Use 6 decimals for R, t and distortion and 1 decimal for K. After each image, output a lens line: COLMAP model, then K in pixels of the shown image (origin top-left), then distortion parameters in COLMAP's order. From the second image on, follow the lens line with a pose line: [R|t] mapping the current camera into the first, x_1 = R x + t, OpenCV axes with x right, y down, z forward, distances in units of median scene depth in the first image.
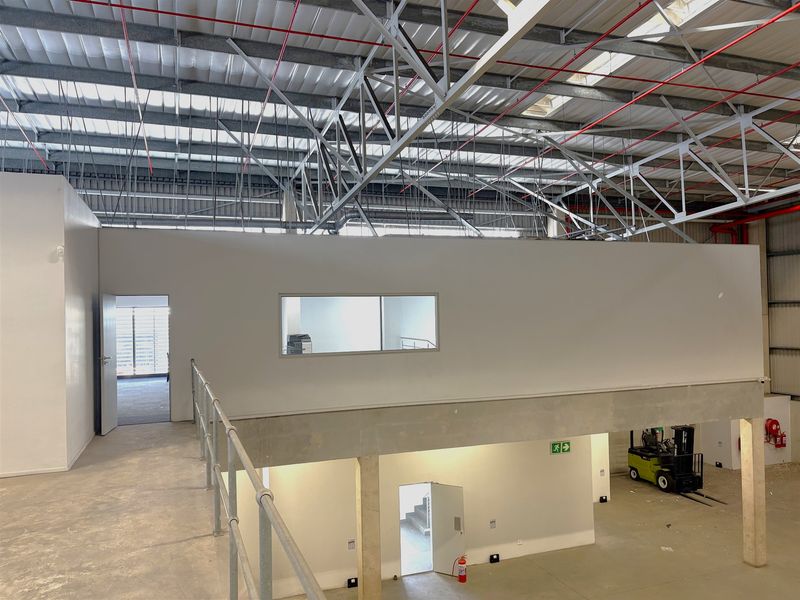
lens RADIAL K [[609.0, 0, 400.0], [0, 609.0, 300.0], [0, 0, 1]] dist [0.009626, 0.001415]
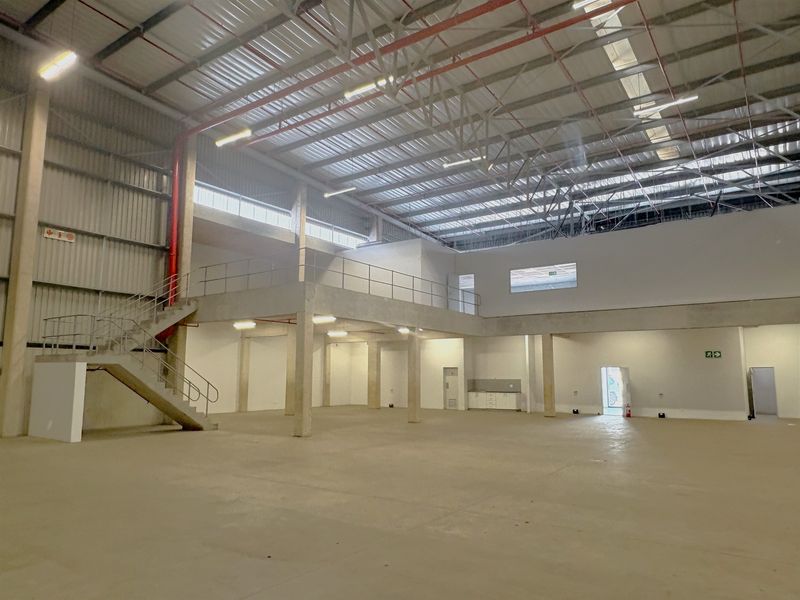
lens RADIAL K [[542.0, 0, 400.0], [0, 542.0, 300.0], [0, 0, 1]] dist [0.000301, -0.000406]
pose [[0.580202, -0.091203, -0.809350, 0.930975], [0.001394, 0.993820, -0.110991, 0.254236], [0.814471, 0.063269, 0.576744, -0.466348]]
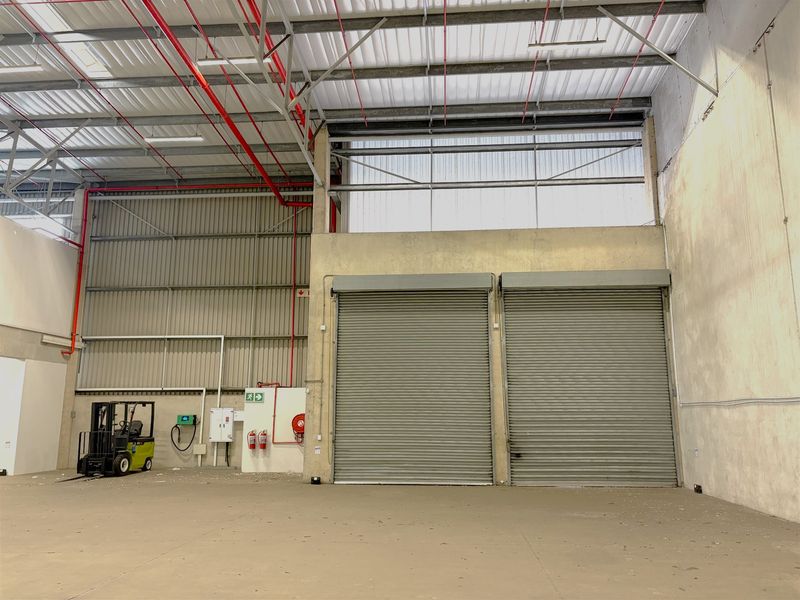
lens RADIAL K [[609.0, 0, 400.0], [0, 609.0, 300.0], [0, 0, 1]] dist [0.009626, 0.001415]
pose [[0.908864, -0.055699, -0.413358, 1.570079], [-0.014390, 0.986266, -0.164537, 0.258328], [0.416845, 0.155490, 0.895580, 0.448201]]
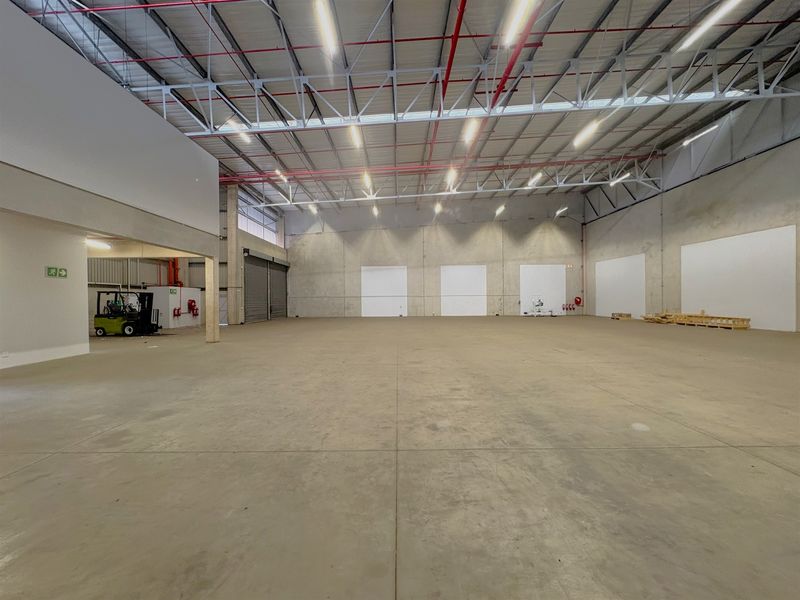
lens RADIAL K [[319.8, 0, 400.0], [0, 319.8, 300.0], [0, 0, 1]] dist [-0.000479, 0.000044]
pose [[0.334465, 0.016402, 0.942265, -0.087970], [-0.015667, 0.999807, -0.011842, 0.288585], [-0.942278, -0.010802, 0.334658, 0.183388]]
